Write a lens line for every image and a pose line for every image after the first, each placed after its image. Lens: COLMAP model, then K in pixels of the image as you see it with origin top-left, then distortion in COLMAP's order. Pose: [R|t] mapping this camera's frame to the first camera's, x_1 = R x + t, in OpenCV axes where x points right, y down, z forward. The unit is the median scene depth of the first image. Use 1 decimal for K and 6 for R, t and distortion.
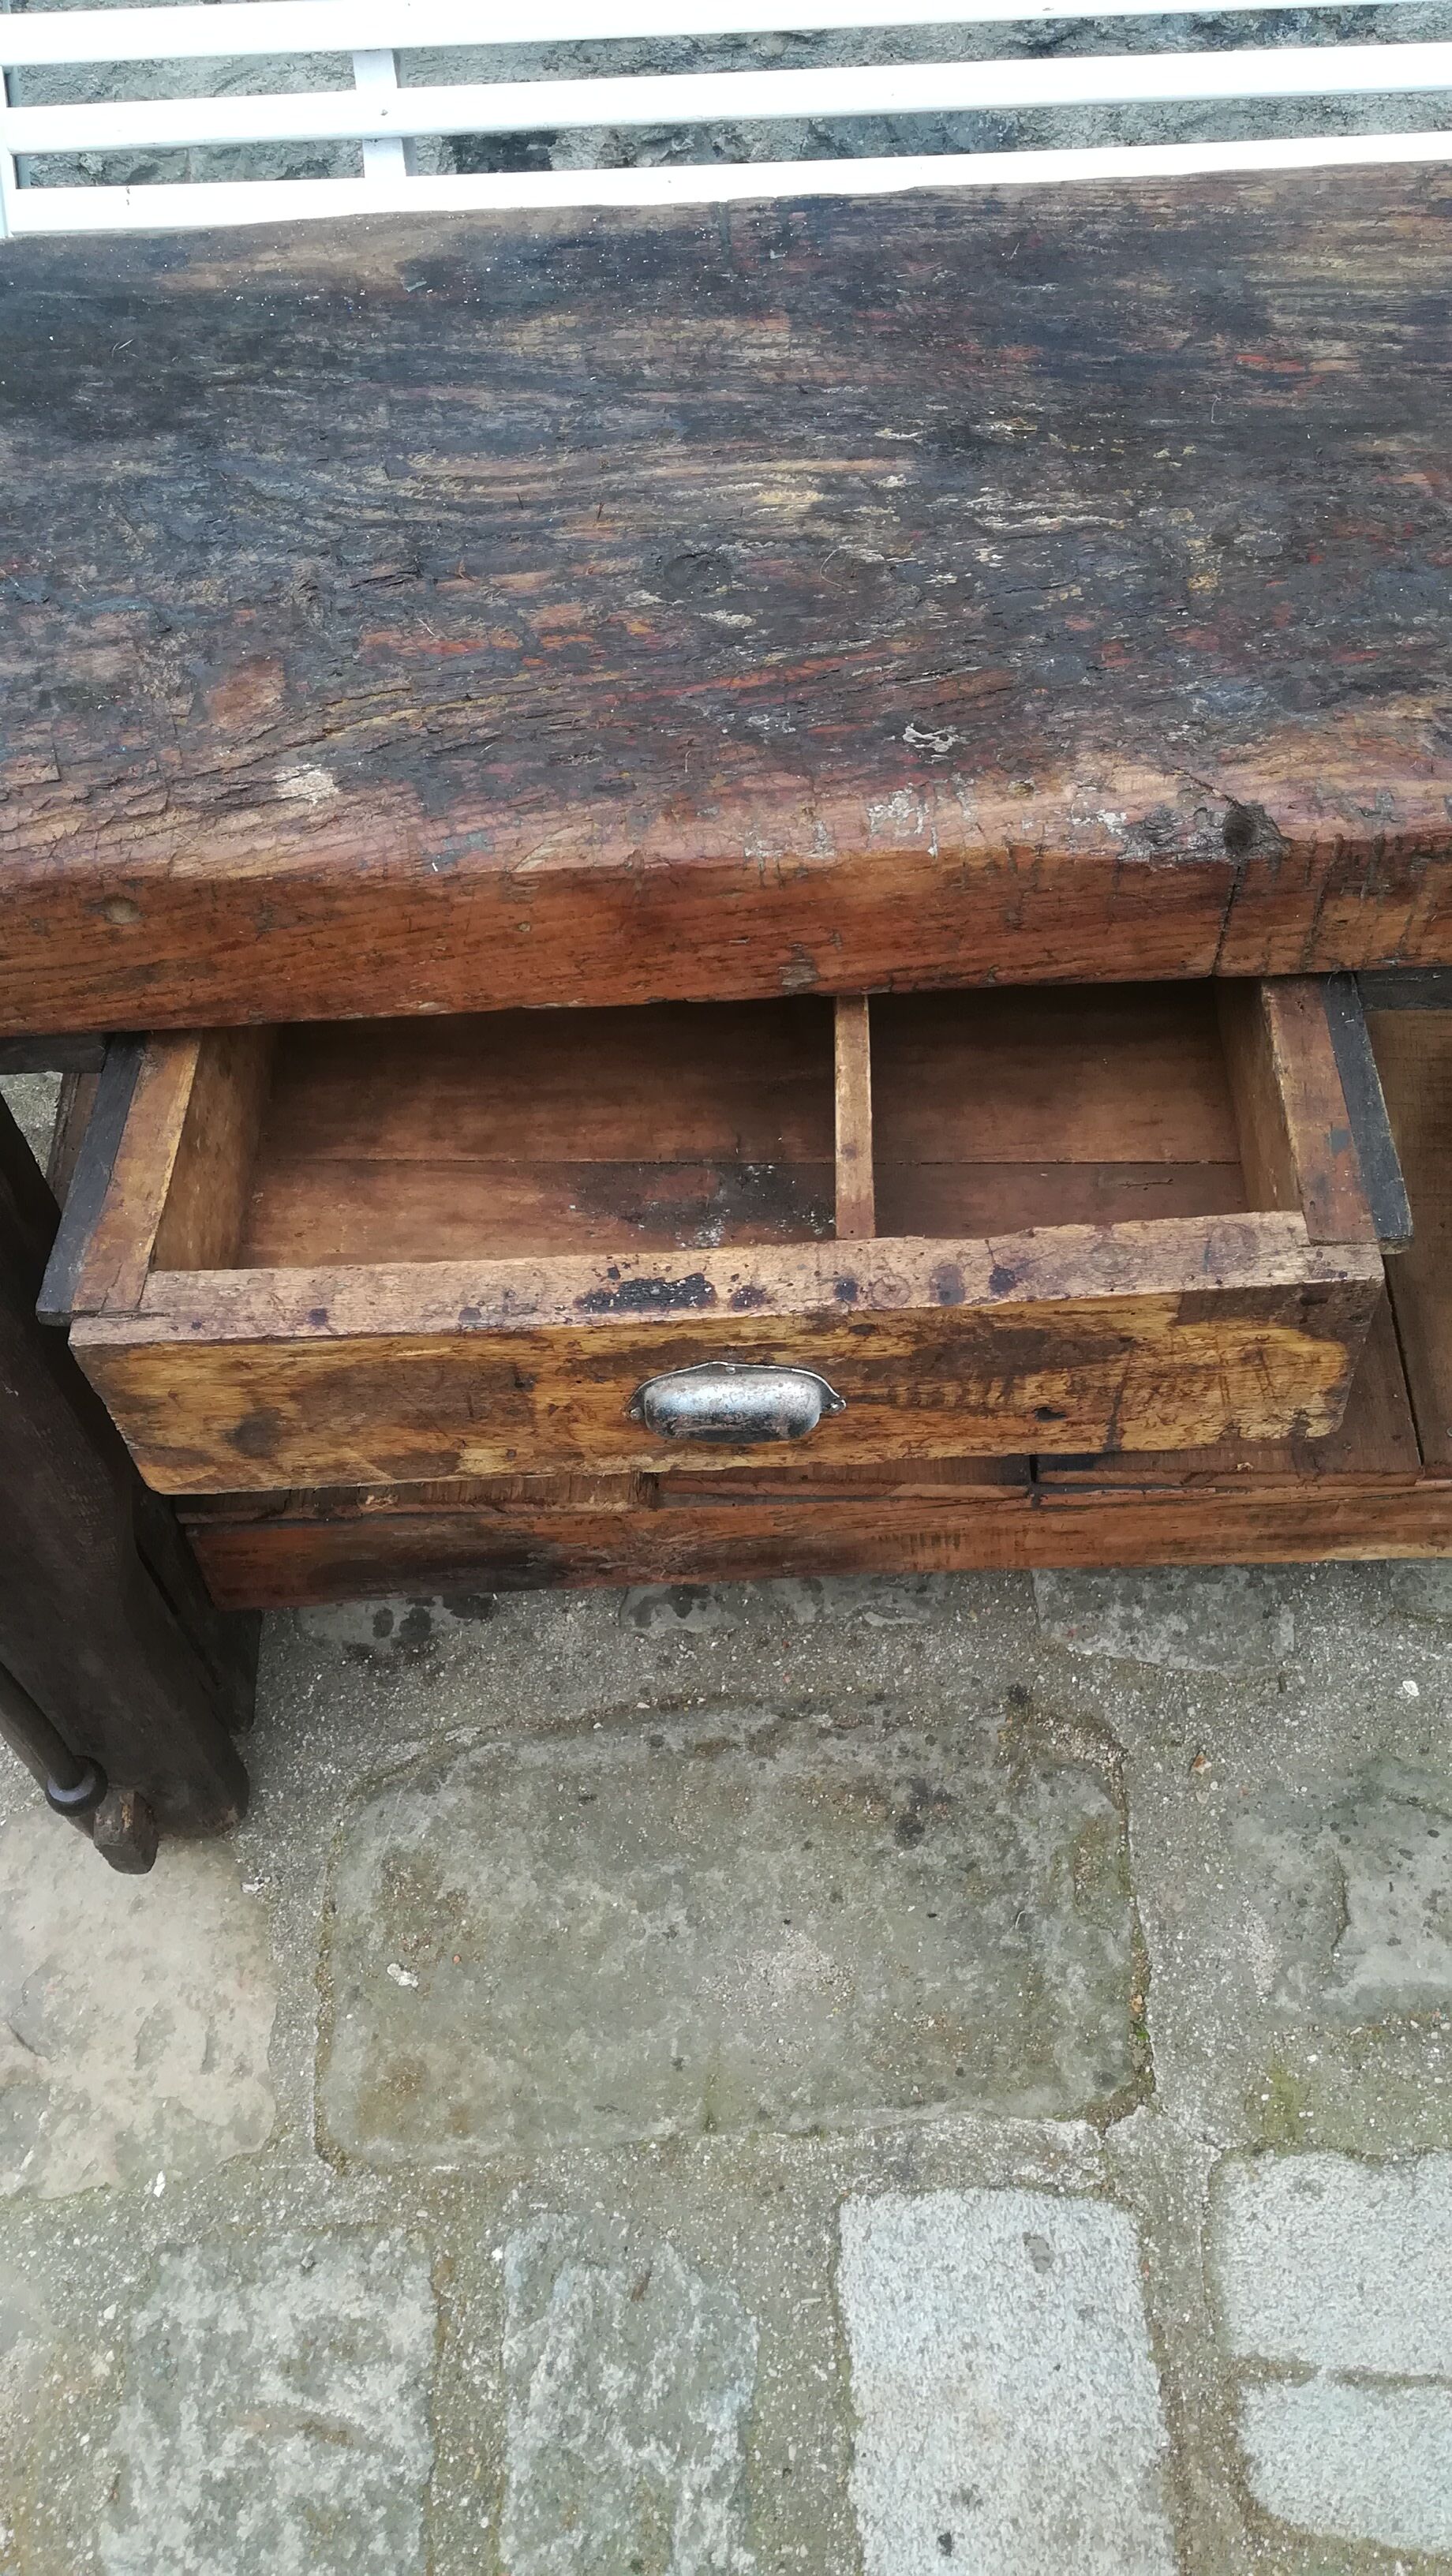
lens RADIAL K [[2037.4, 0, 726.0], [0, 2037.4, 1288.0], [0, 0, 1]] dist [0.052984, -0.080074]
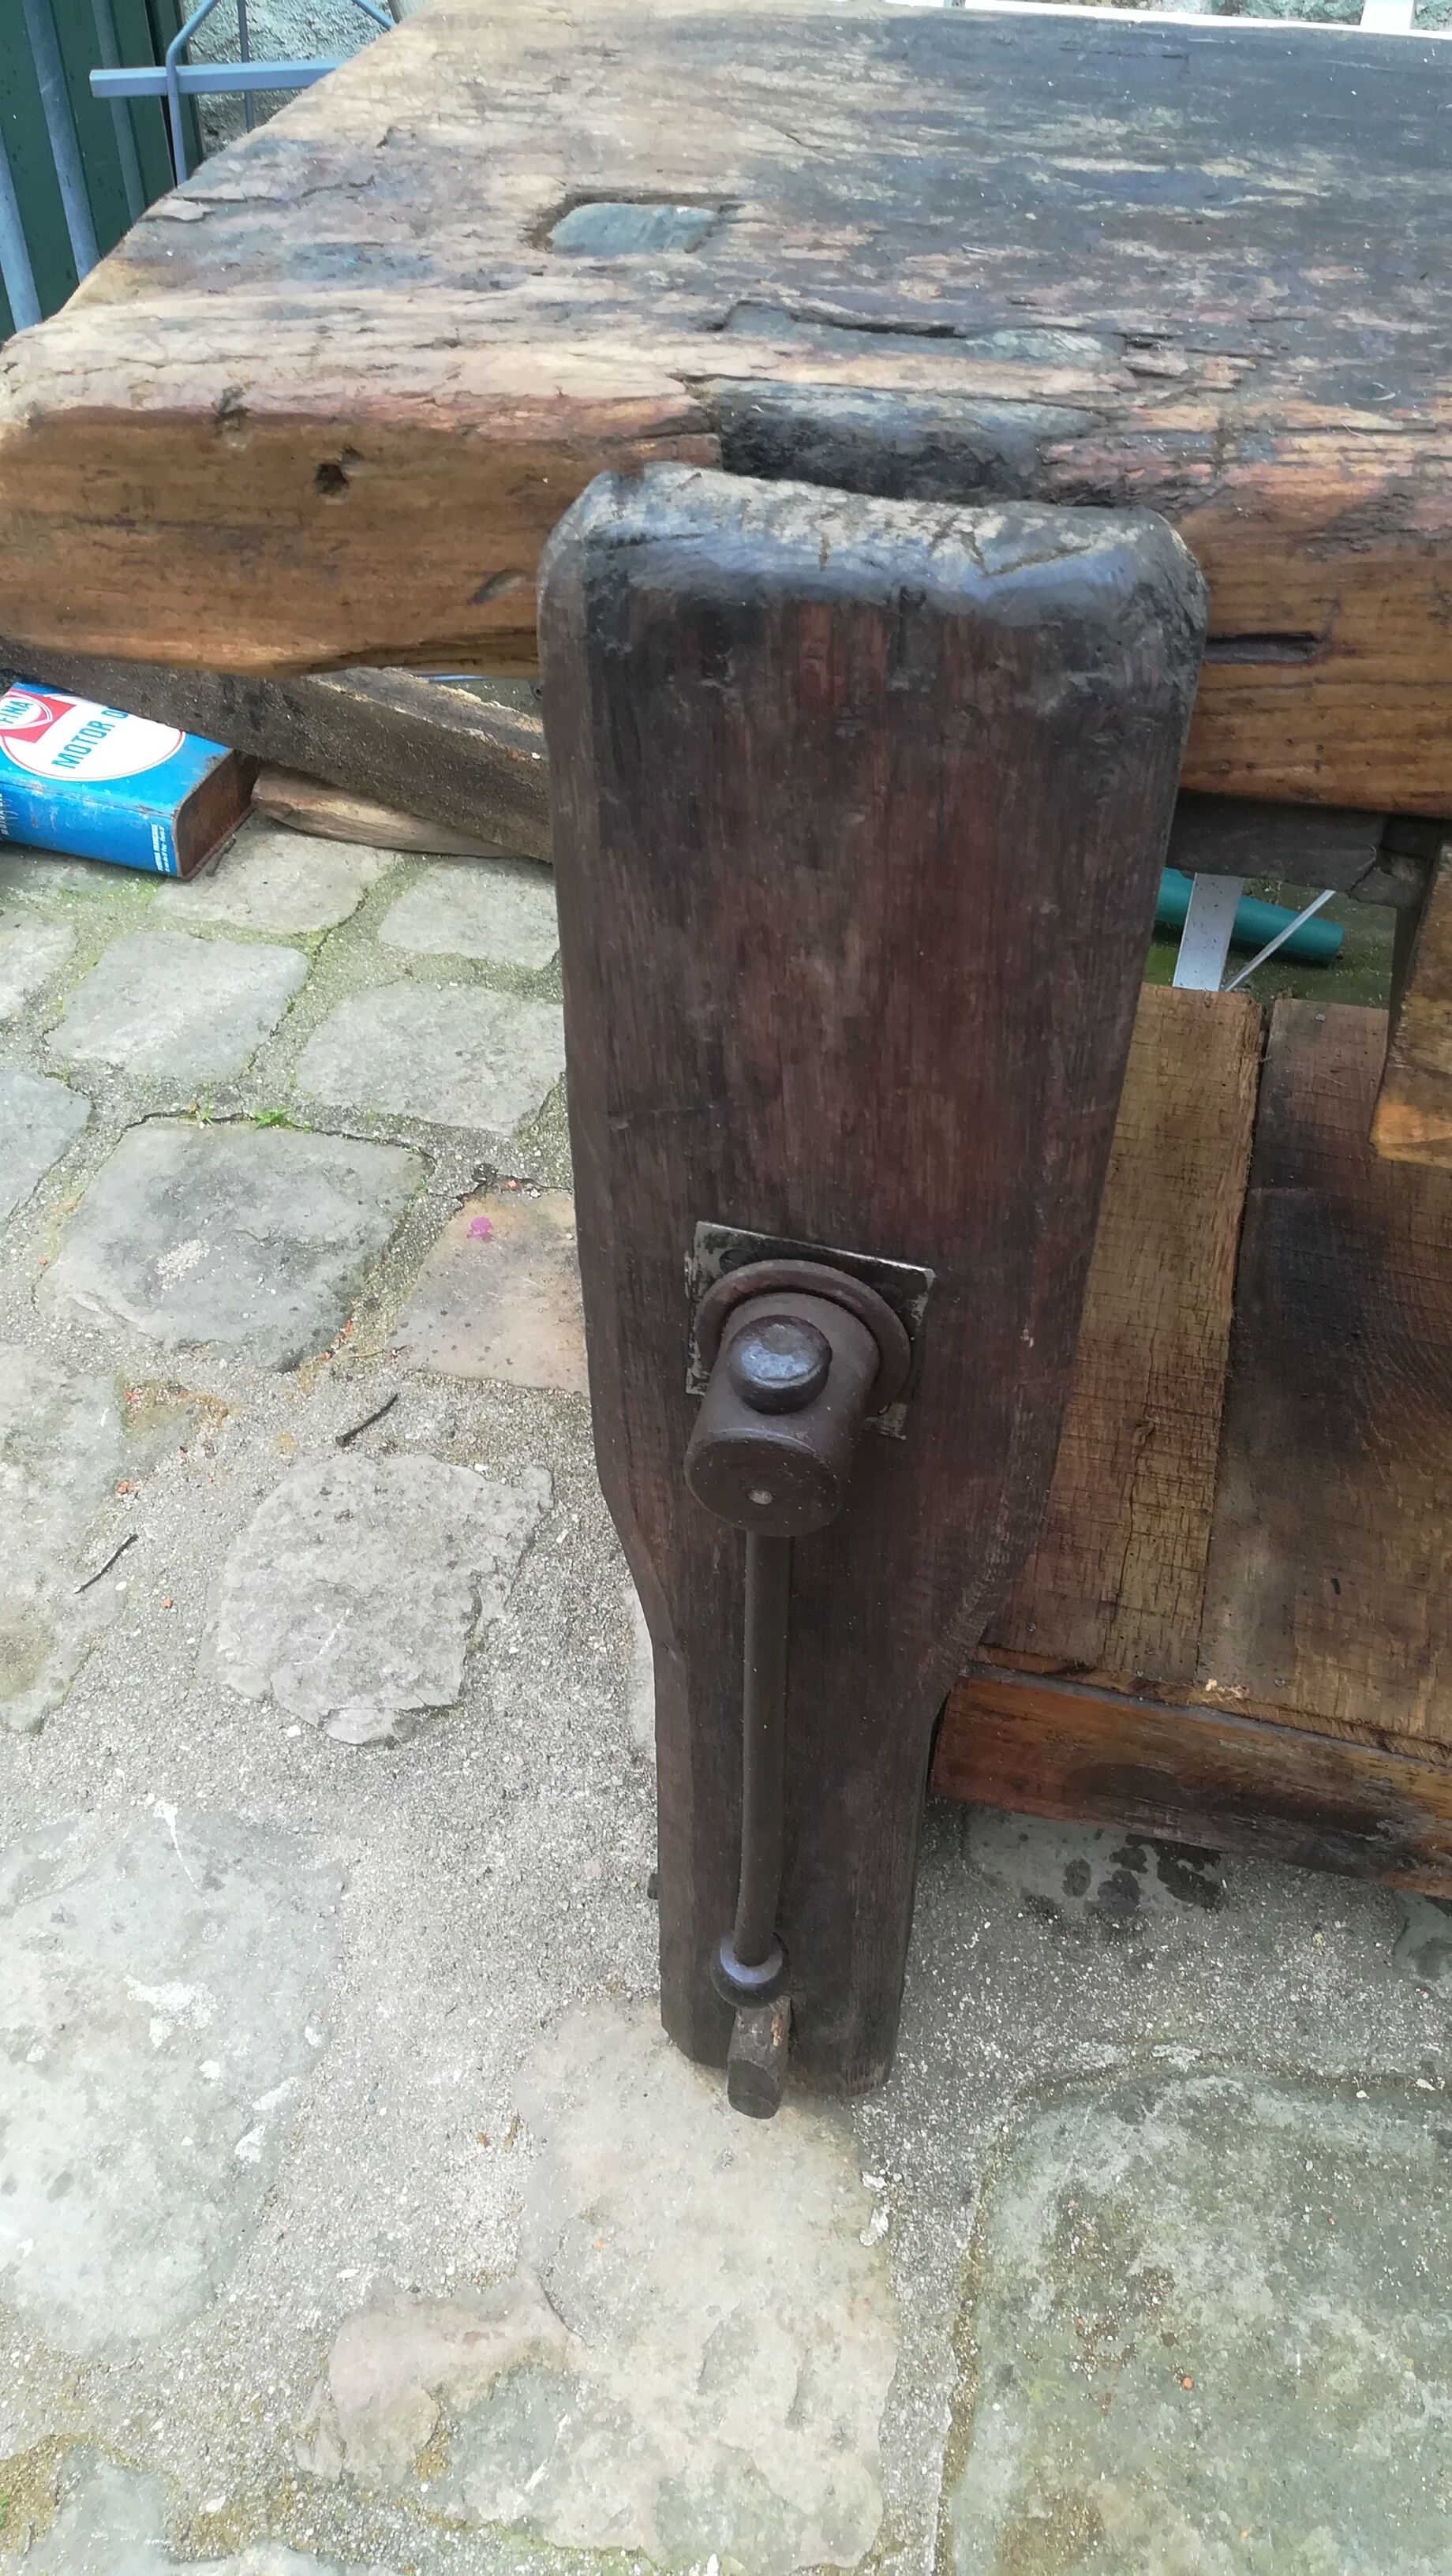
lens RADIAL K [[2037.4, 0, 726.0], [0, 2037.4, 1288.0], [0, 0, 1]] dist [0.052984, -0.080074]
pose [[0.963234, 0.220353, -0.153705, -0.243481], [-0.245345, 0.954589, -0.169014, 0.124330], [0.109482, 0.200511, 0.973555, 0.210238]]
